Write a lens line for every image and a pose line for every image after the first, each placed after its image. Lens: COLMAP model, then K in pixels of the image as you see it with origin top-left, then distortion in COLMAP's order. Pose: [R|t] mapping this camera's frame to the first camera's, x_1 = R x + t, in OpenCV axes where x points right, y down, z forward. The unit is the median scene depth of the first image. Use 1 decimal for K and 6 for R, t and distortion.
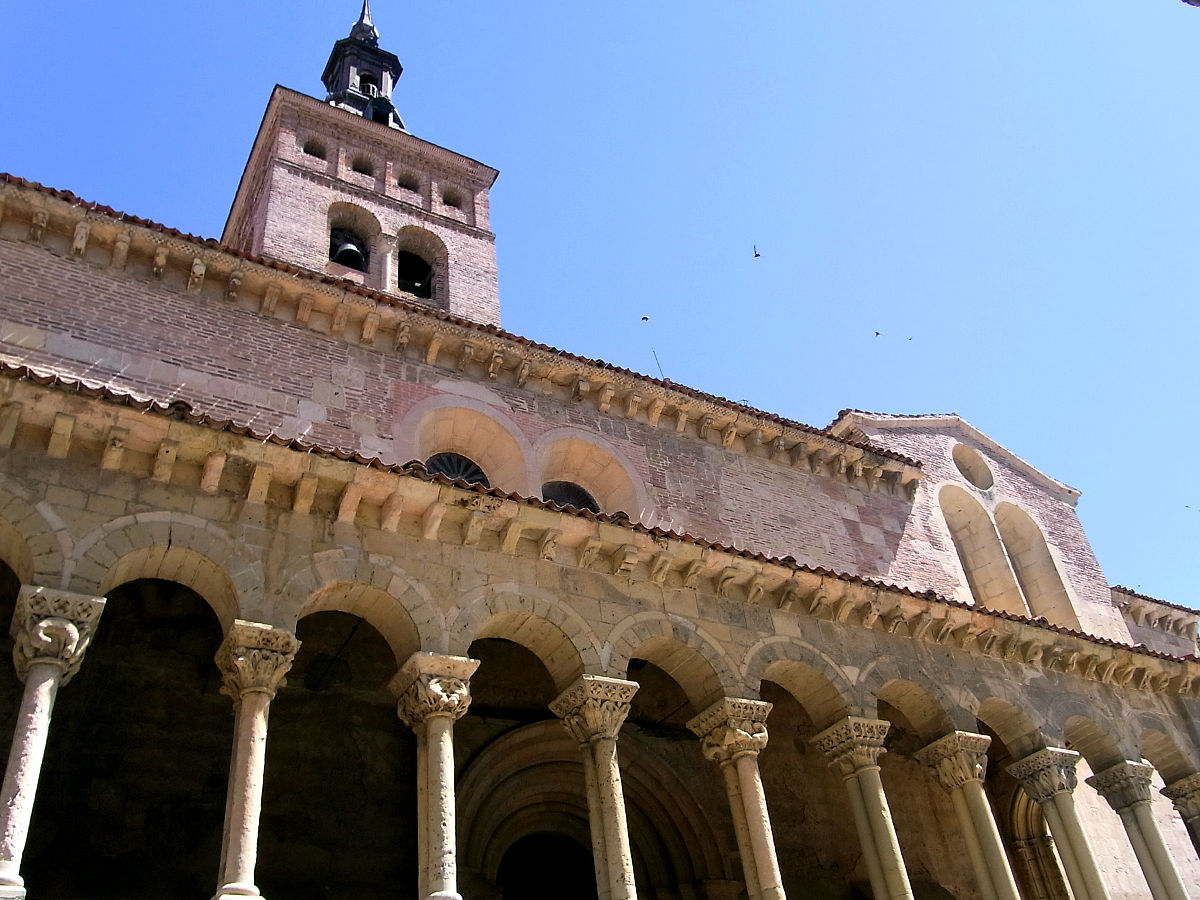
lens RADIAL K [[1045.5, 0, 563.9], [0, 1045.5, 448.6], [0, 0, 1]] dist [-0.099046, 0.003338]
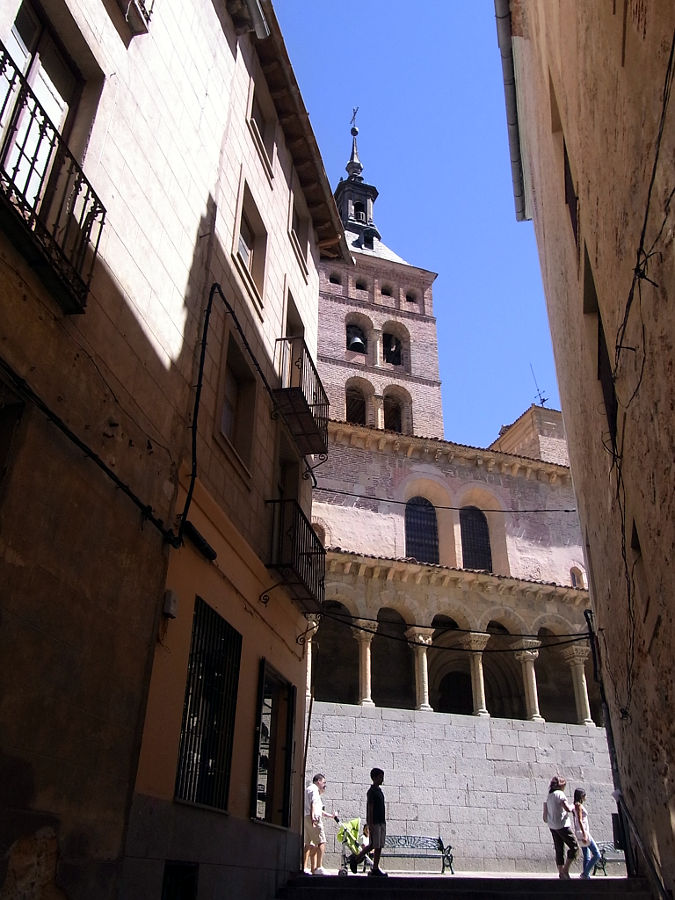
lens RADIAL K [[770.2, 0, 337.5], [0, 770.2, 450.0], [0, 0, 1]] dist [-0.001580, 0.005051]
pose [[0.982701, 0.012046, -0.184809, 0.025992], [0.017182, 0.987649, 0.155738, -0.363711], [0.184402, -0.156219, 0.970356, -0.626803]]
